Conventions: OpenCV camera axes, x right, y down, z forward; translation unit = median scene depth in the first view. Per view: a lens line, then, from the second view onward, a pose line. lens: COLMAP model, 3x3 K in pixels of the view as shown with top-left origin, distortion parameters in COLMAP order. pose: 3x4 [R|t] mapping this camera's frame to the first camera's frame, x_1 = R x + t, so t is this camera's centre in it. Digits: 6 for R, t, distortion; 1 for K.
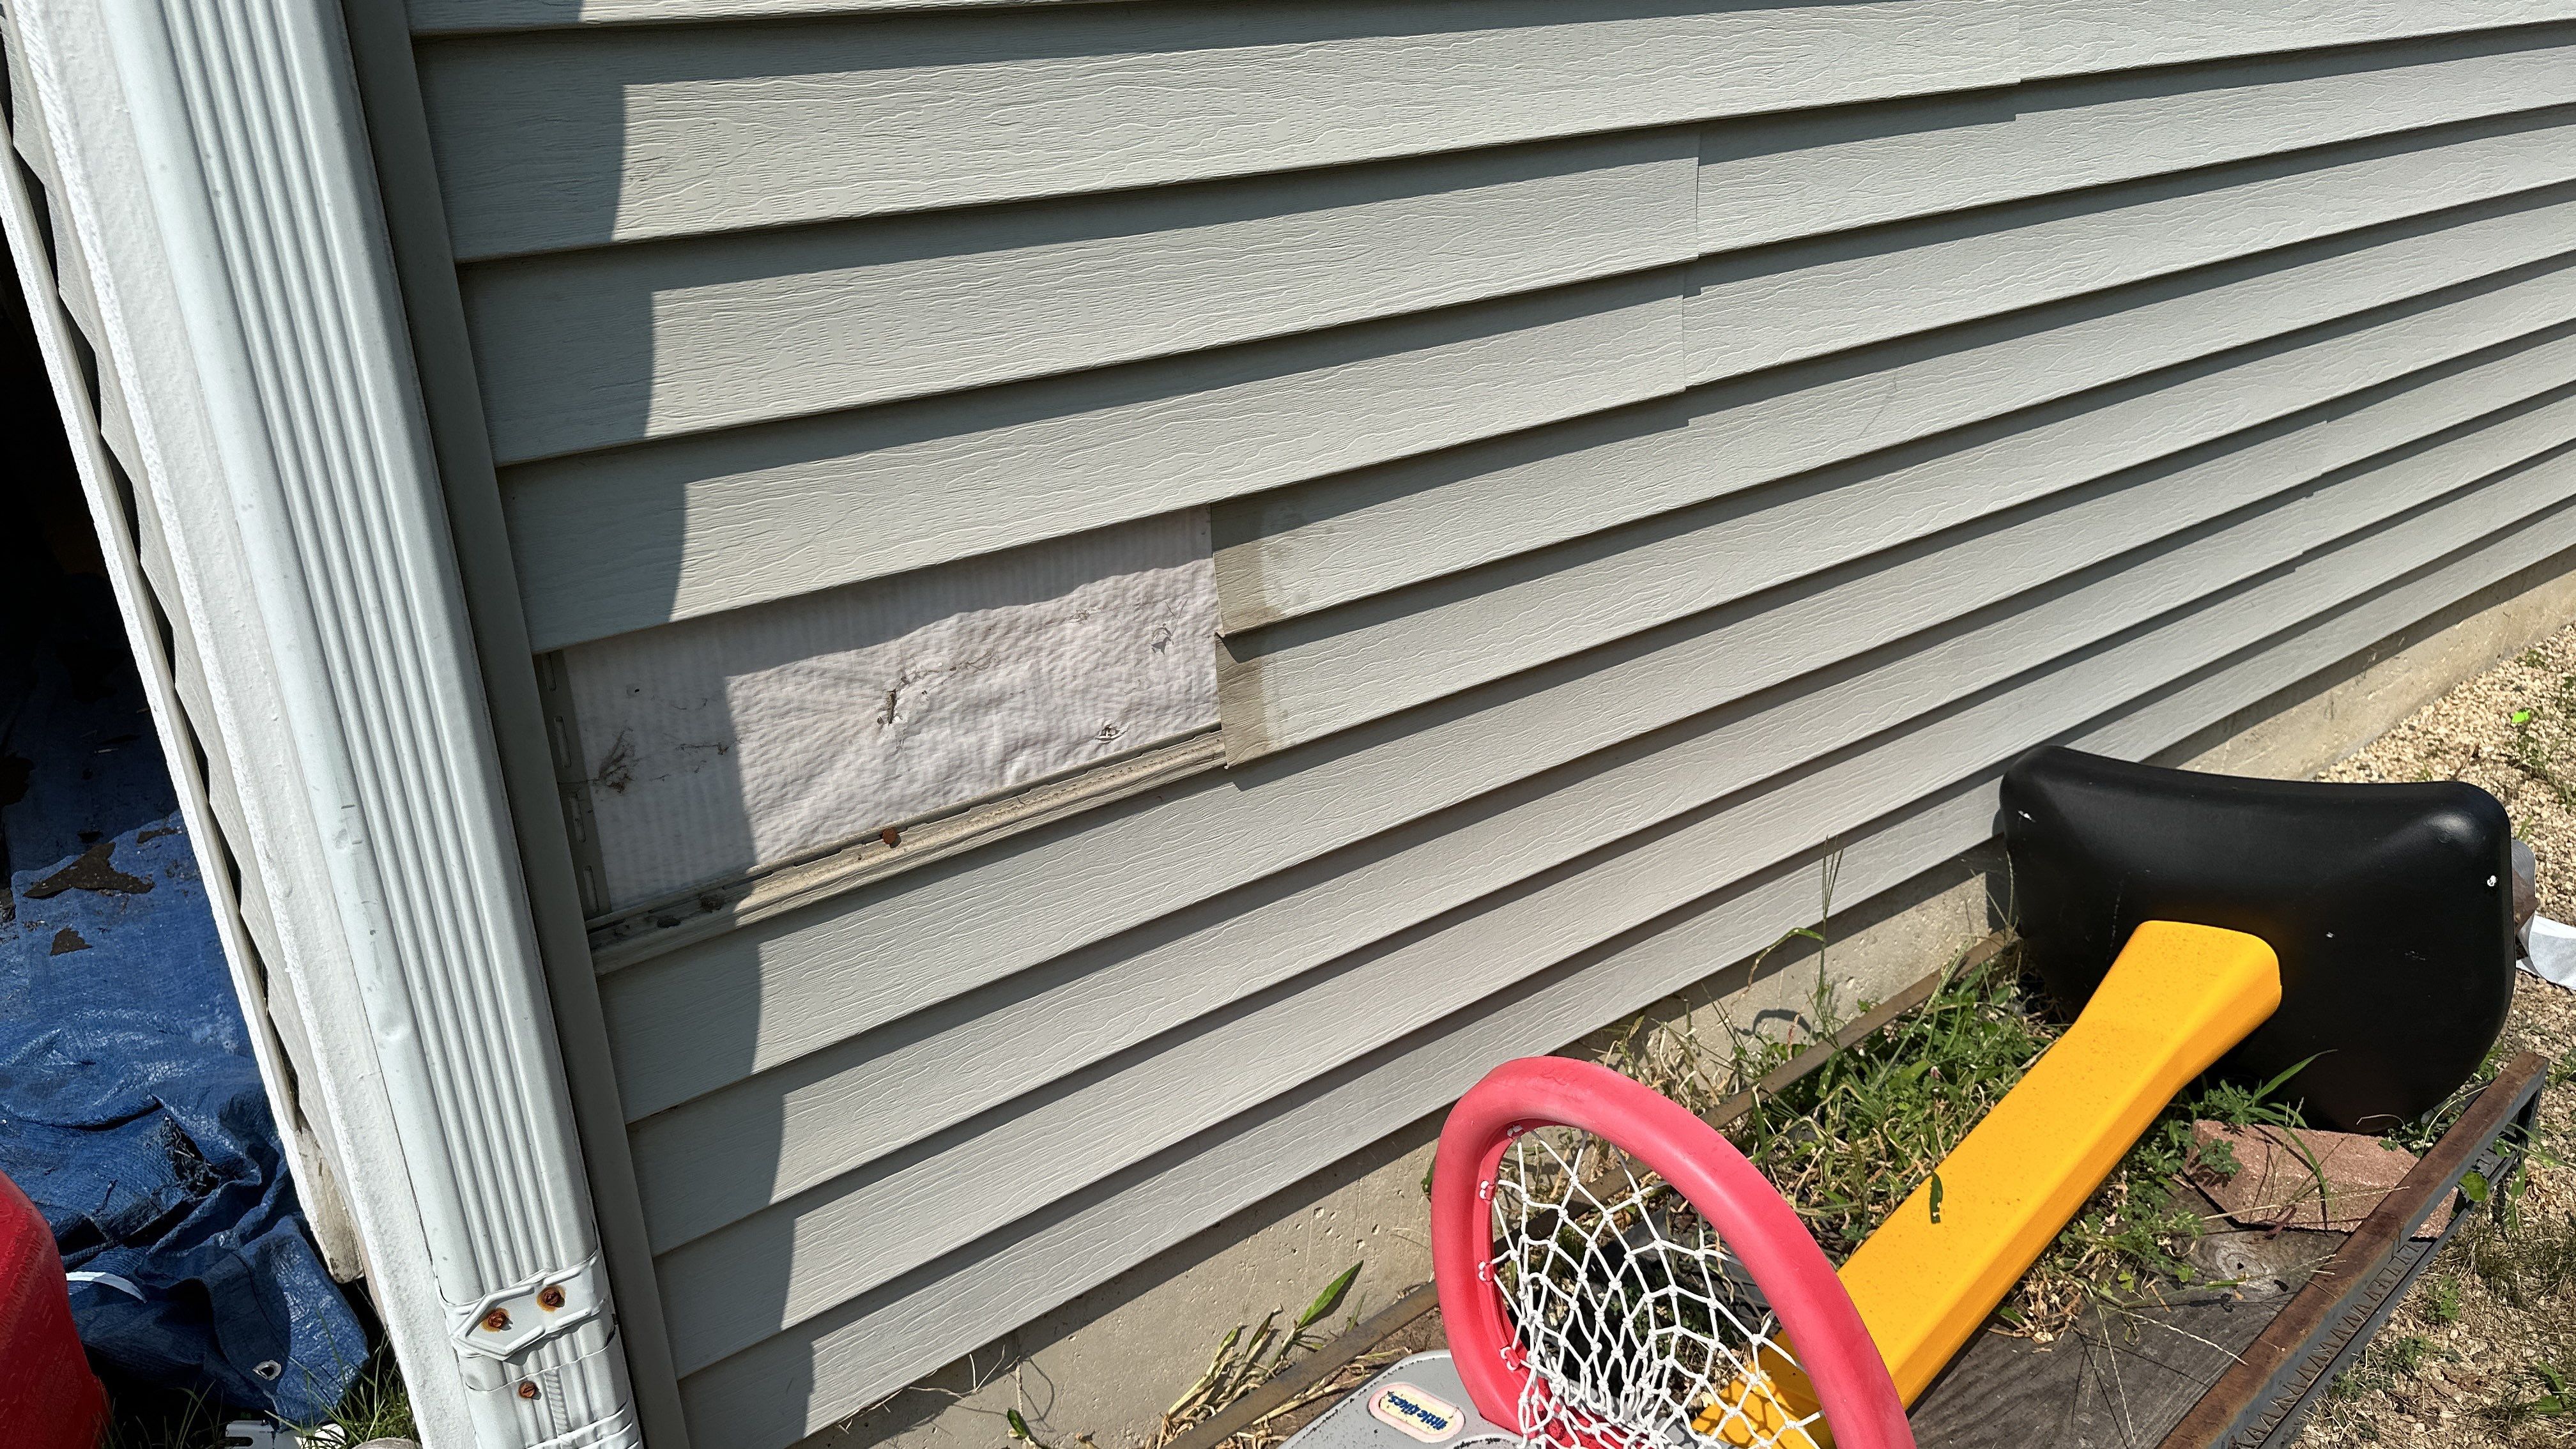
lens RADIAL K [[1837.8, 0, 1299.5], [0, 1837.8, 736.6], [0, 0, 1]] dist [0.196393, -0.361321]
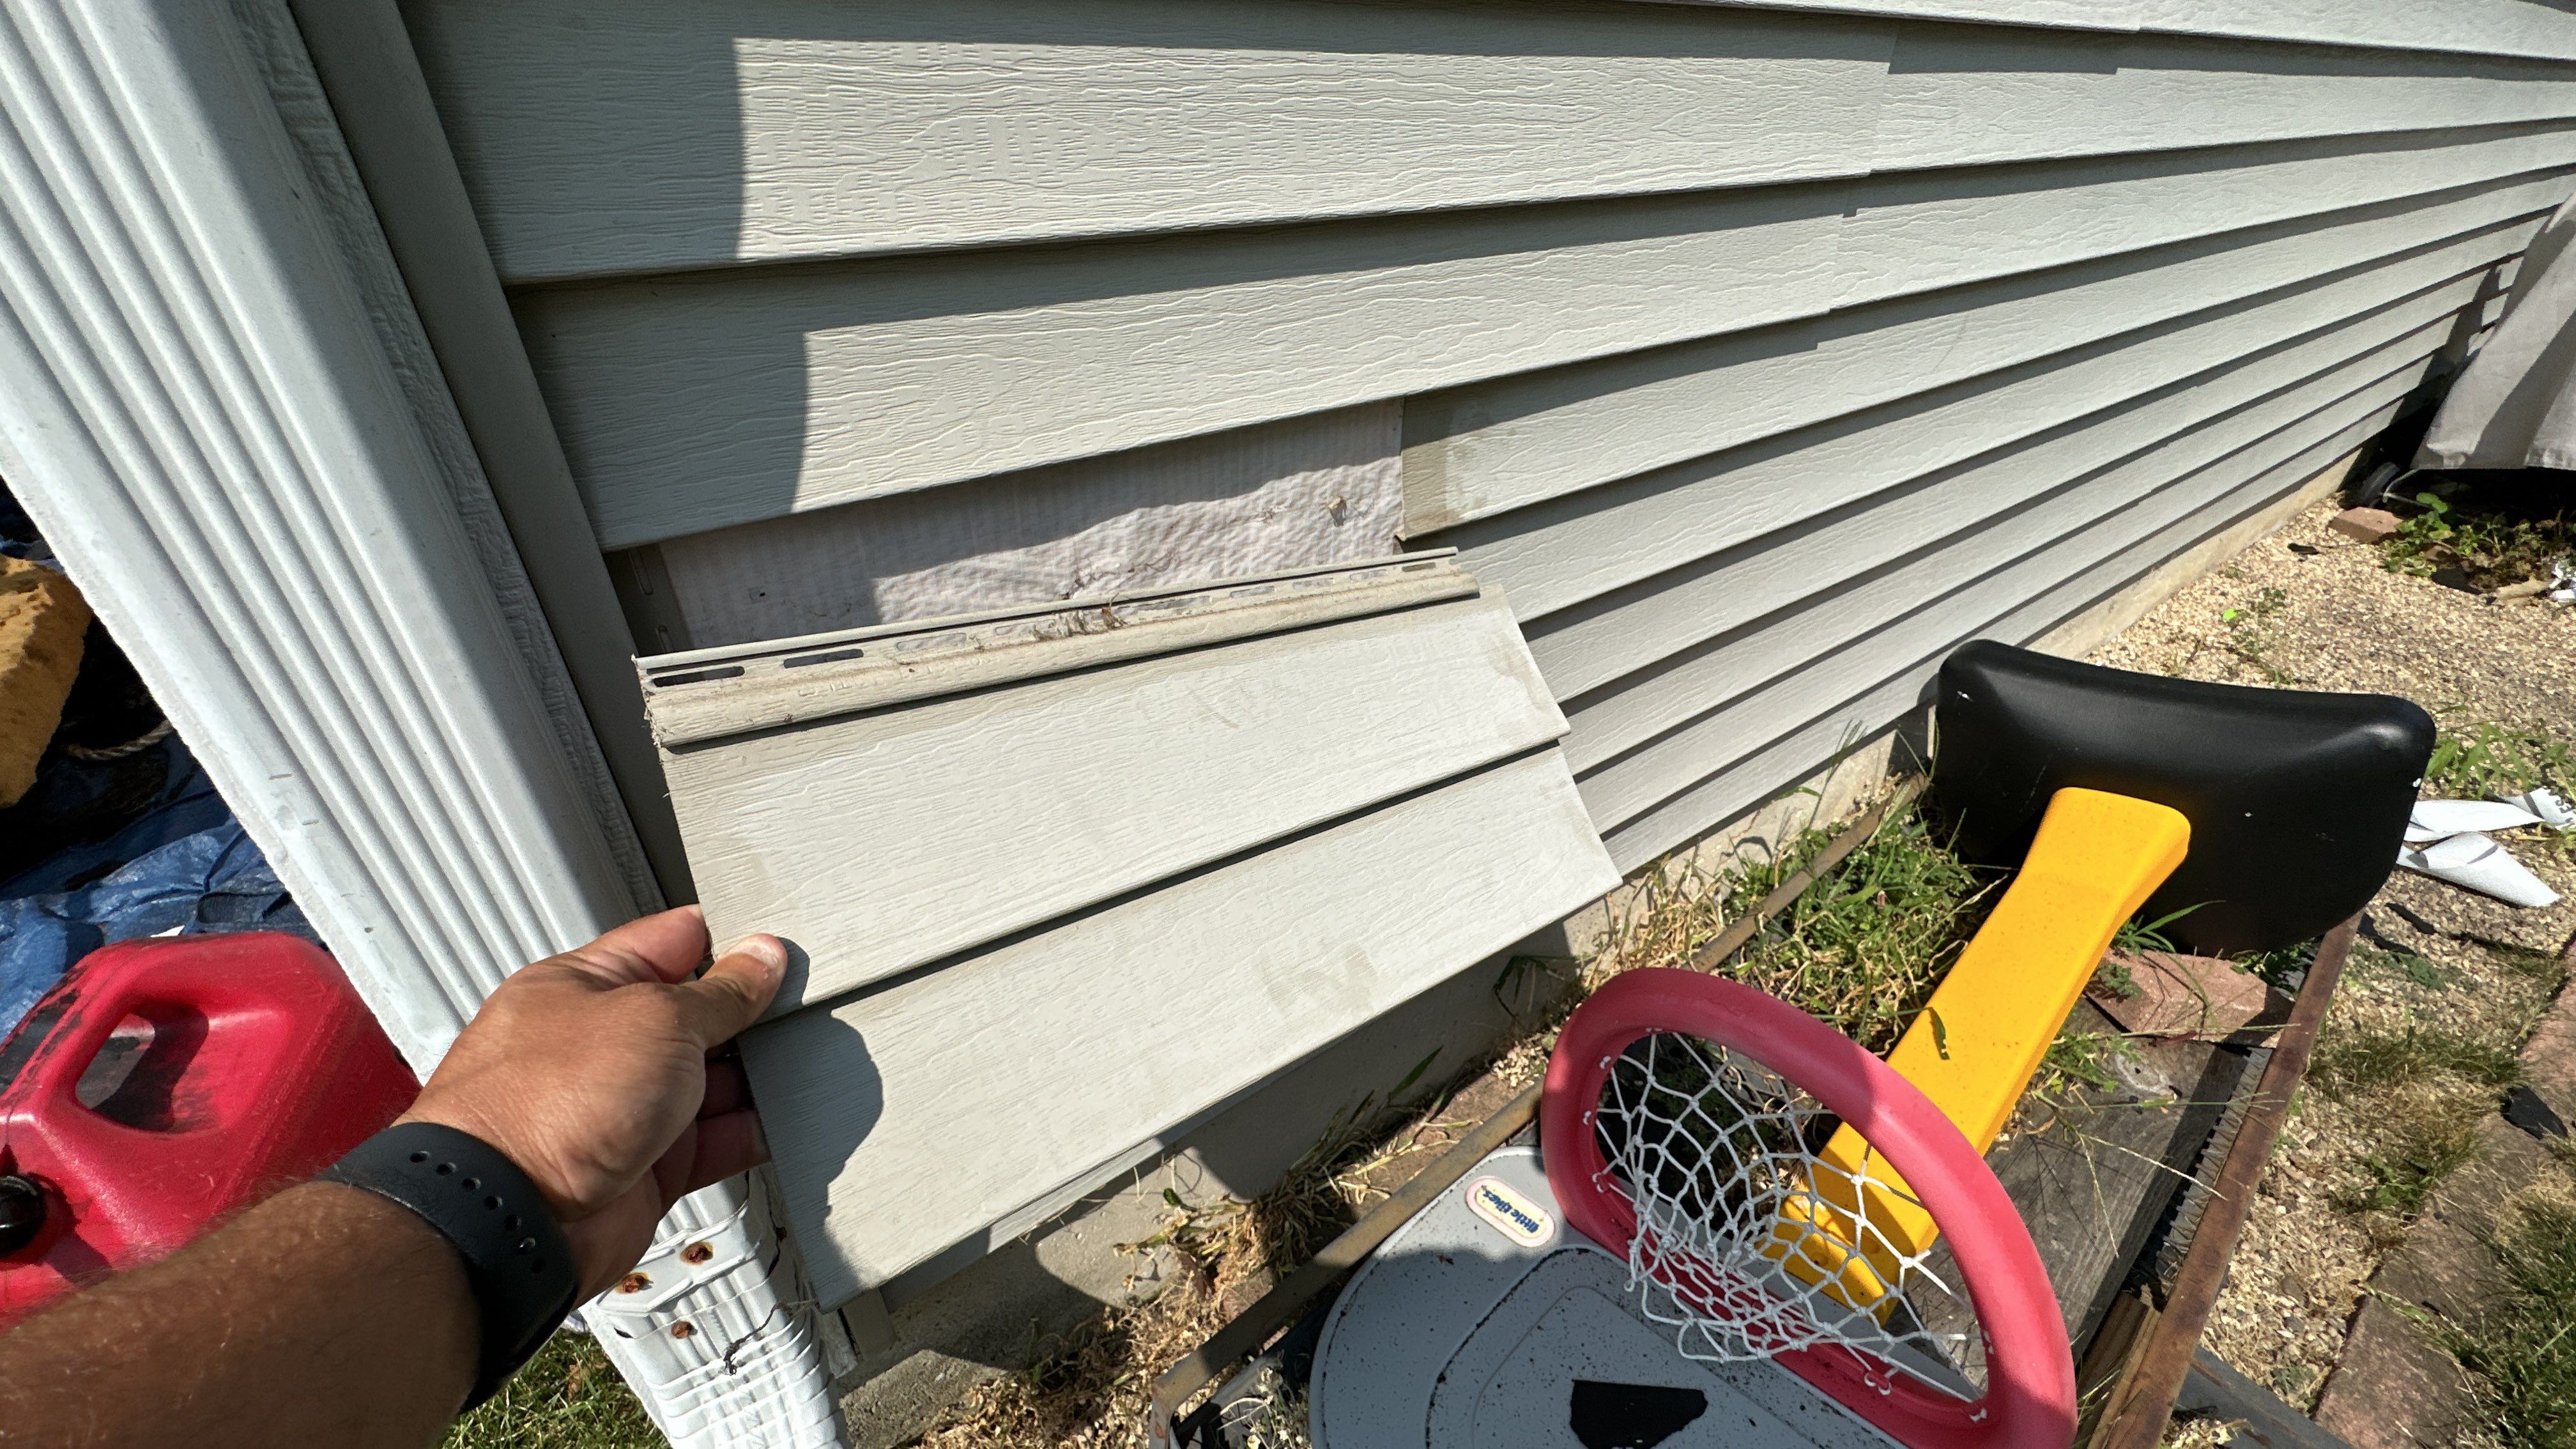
lens RADIAL K [[1055.2, 0, 1288.0], [0, 1055.2, 724.5], [0, 0, 1]] dist [0.002127, 0.000023]
pose [[0.999109, 0.040852, -0.010611, -0.095626], [-0.038899, 0.988795, 0.144126, -0.037083], [0.016380, -0.143585, 0.989502, 0.448681]]
